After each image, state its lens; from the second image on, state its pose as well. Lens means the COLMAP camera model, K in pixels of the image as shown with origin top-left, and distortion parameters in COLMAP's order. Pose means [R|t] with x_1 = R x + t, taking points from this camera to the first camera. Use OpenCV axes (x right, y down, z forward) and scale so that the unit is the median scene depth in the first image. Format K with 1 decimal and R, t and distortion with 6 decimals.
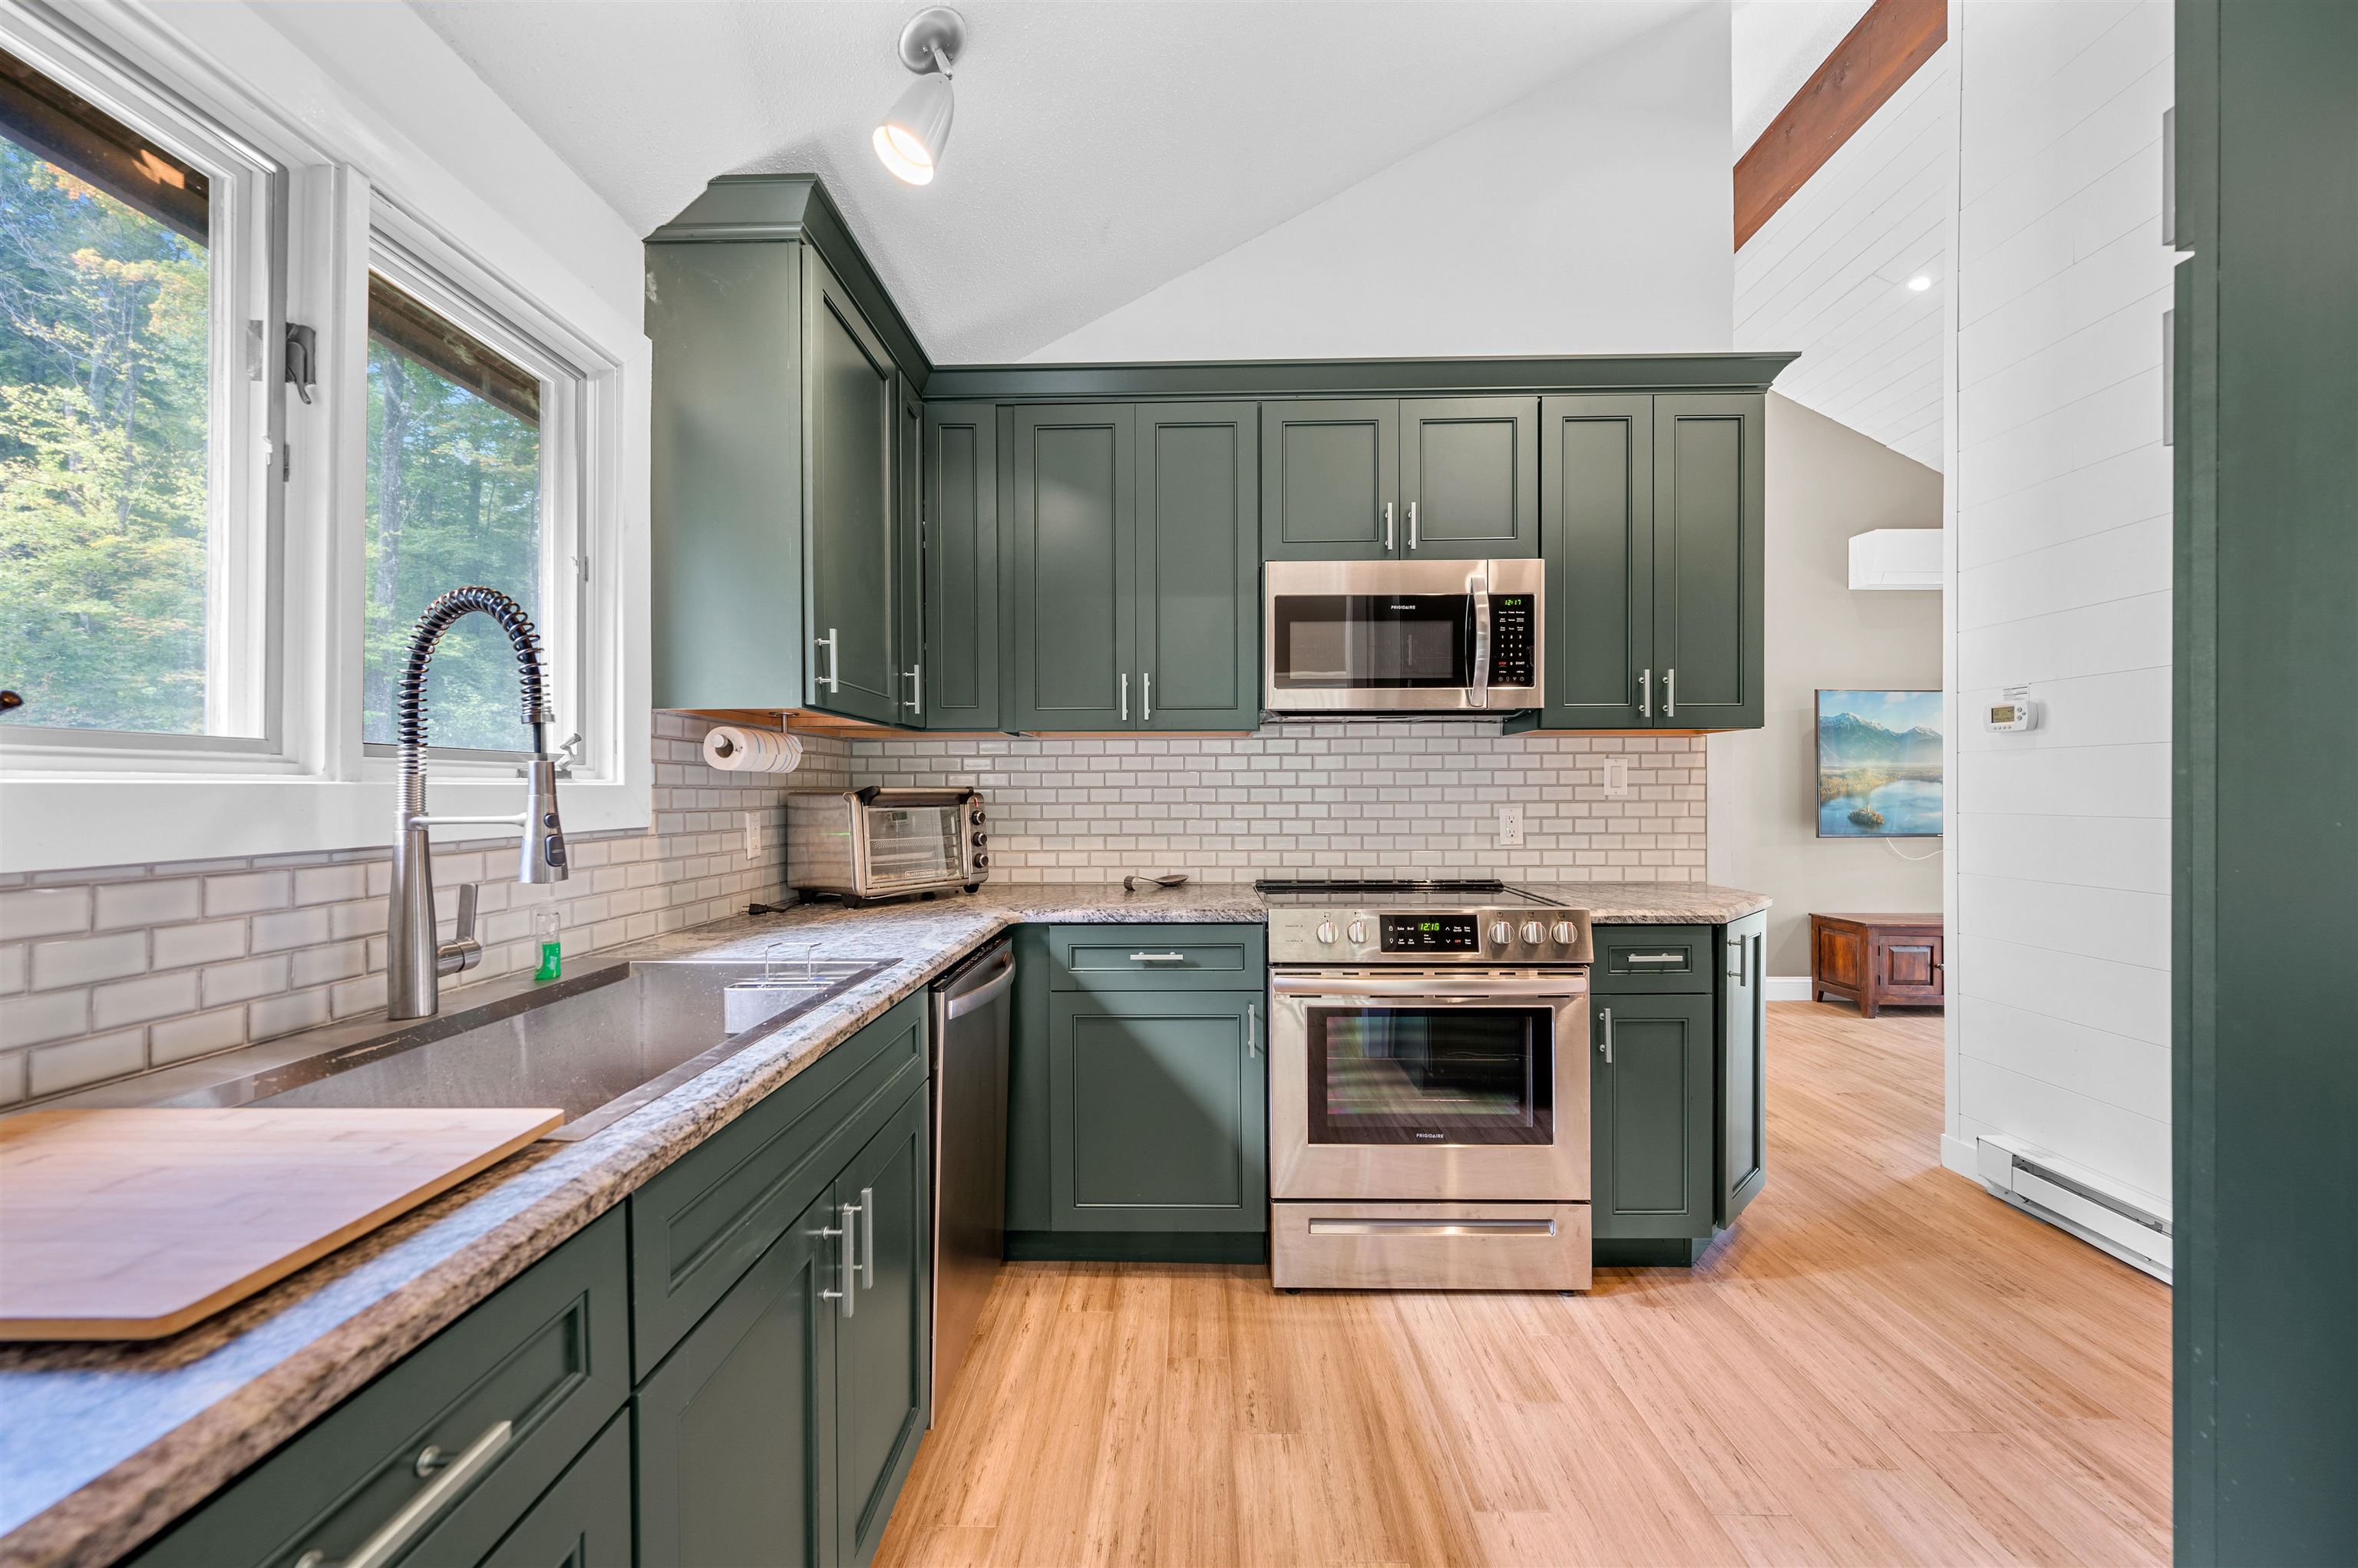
lens RADIAL K [[938.6, 0, 1172.3], [0, 938.6, 785.6], [0, 0, 1]] dist [-0.004312, 0.000975]
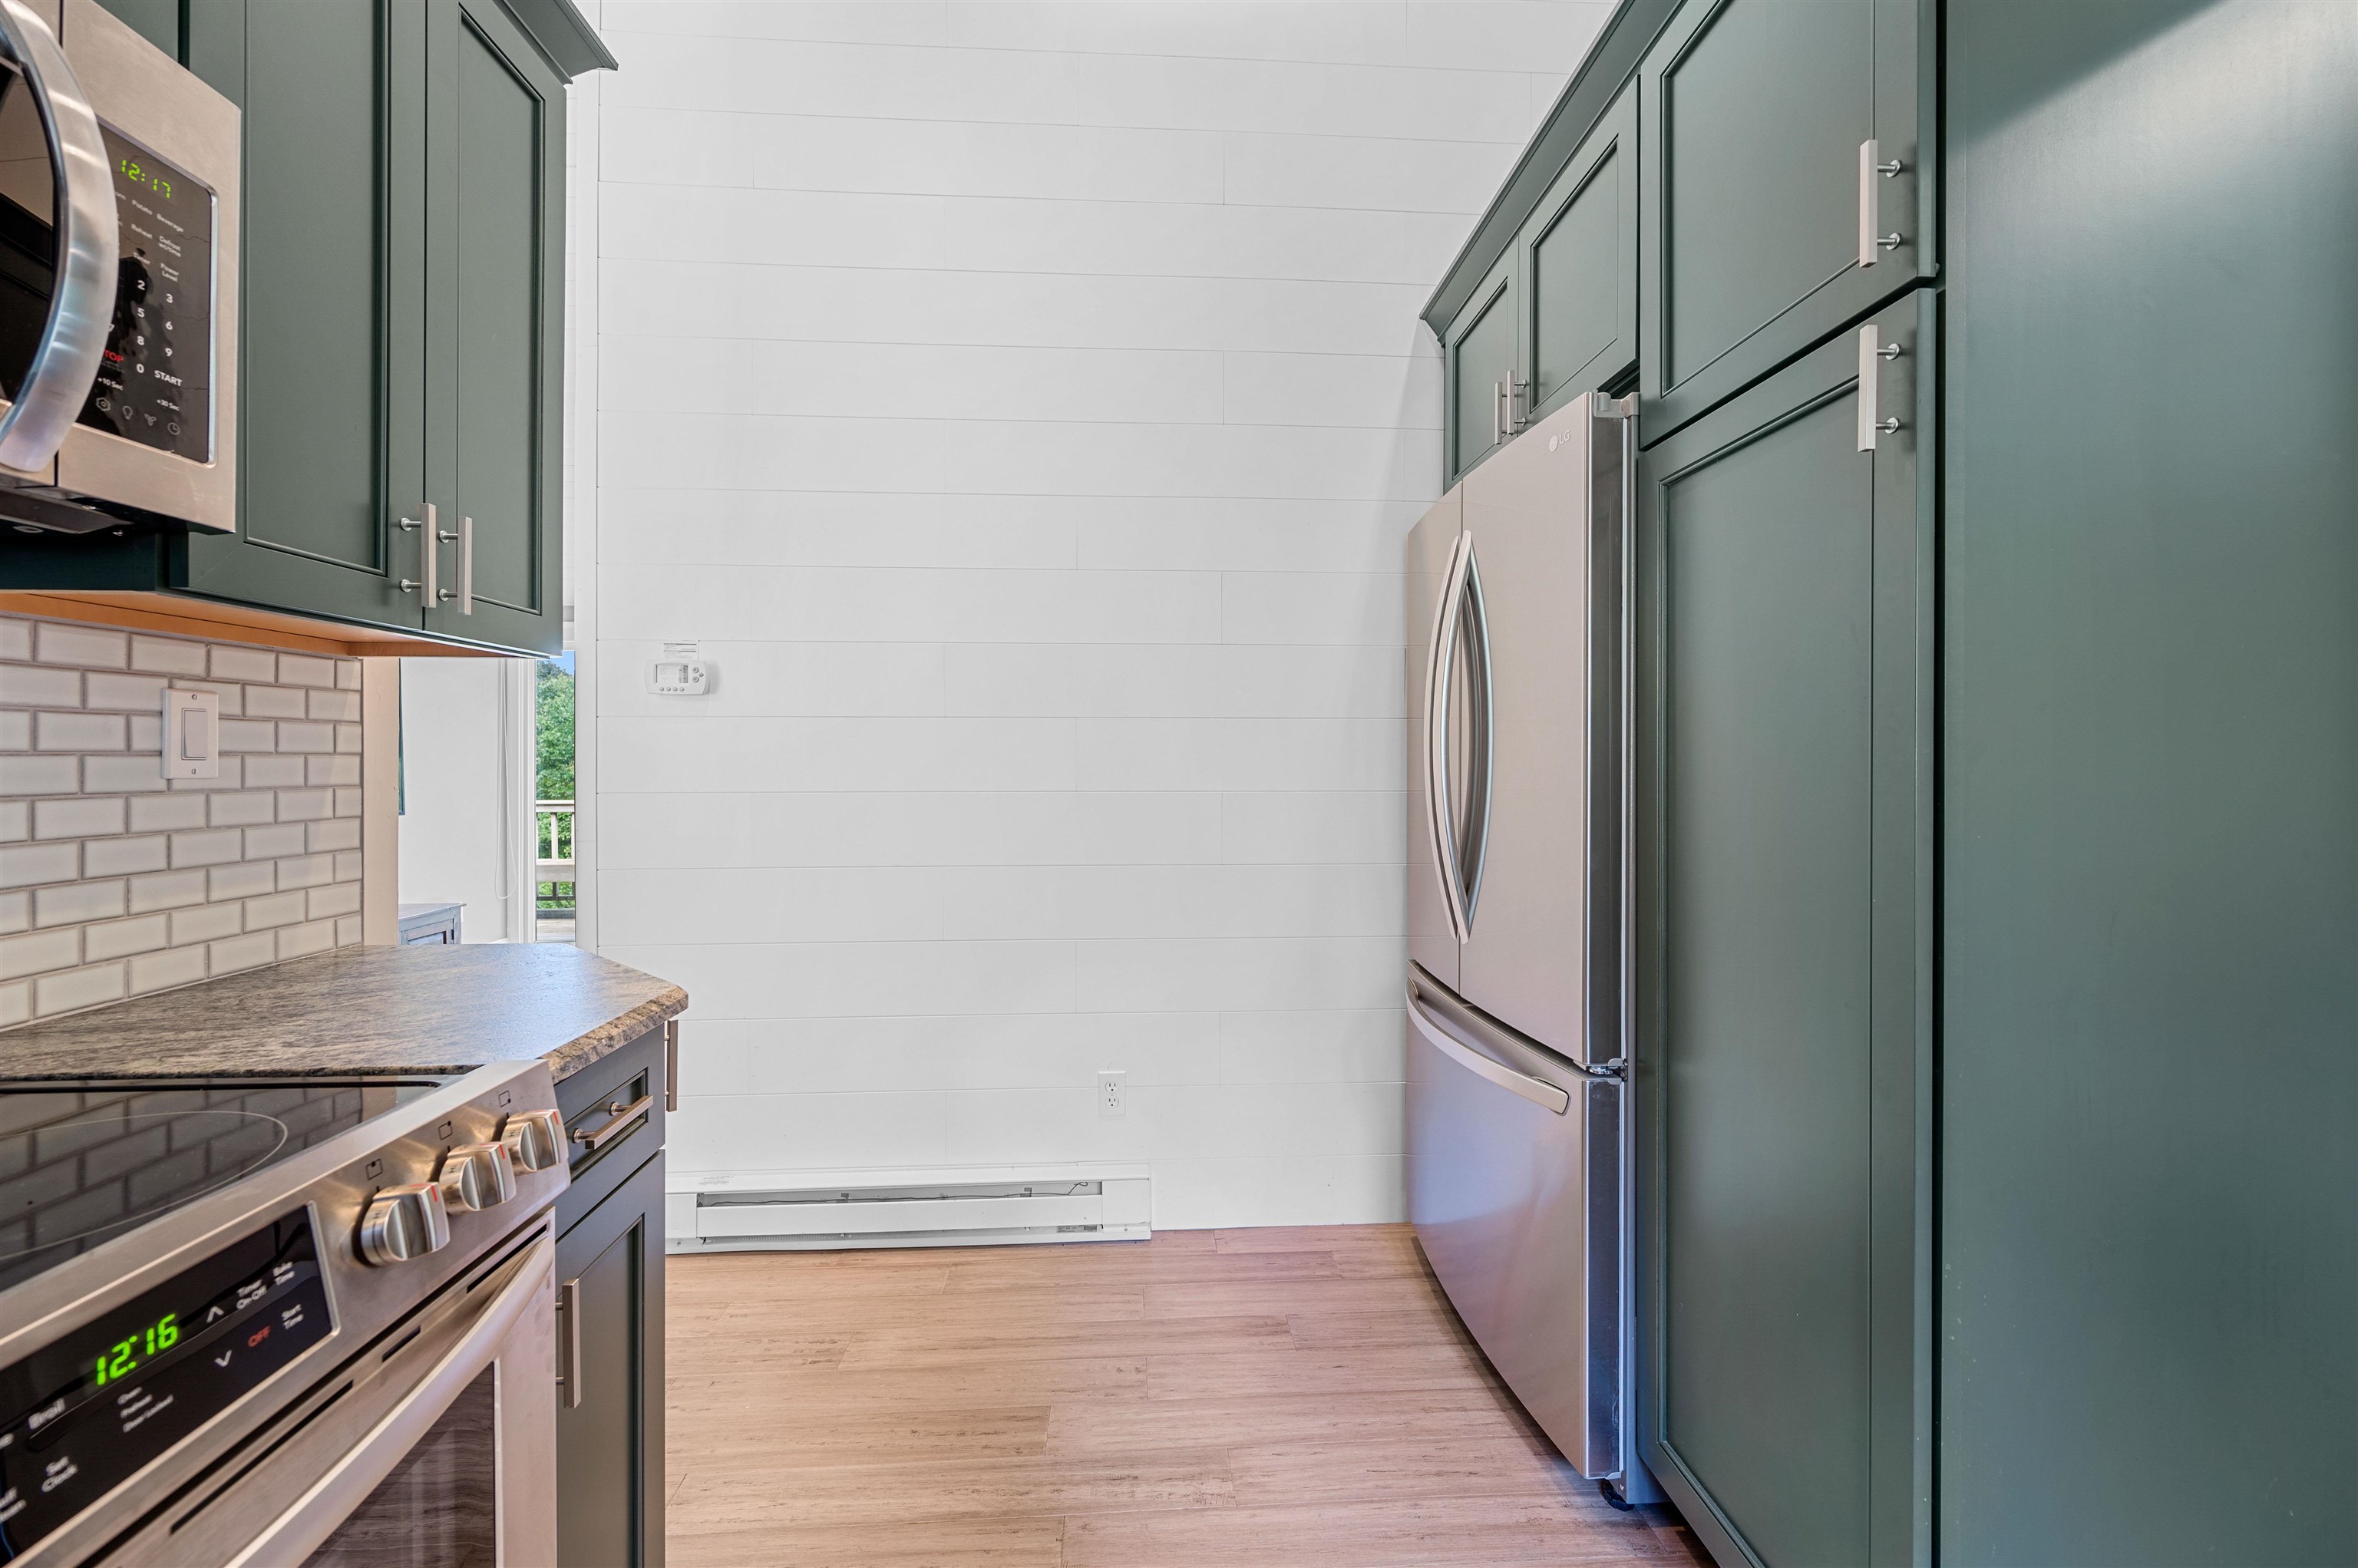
lens RADIAL K [[938.6, 0, 1182.8], [0, 938.6, 765.3], [0, 0, 1]] dist [-0.004312, 0.000975]
pose [[-0.078378, -0.002803, 0.996920, 0.018404], [-0.002074, 0.999994, 0.002648, 0.002849], [-0.996922, -0.001860, -0.078384, 0.625034]]
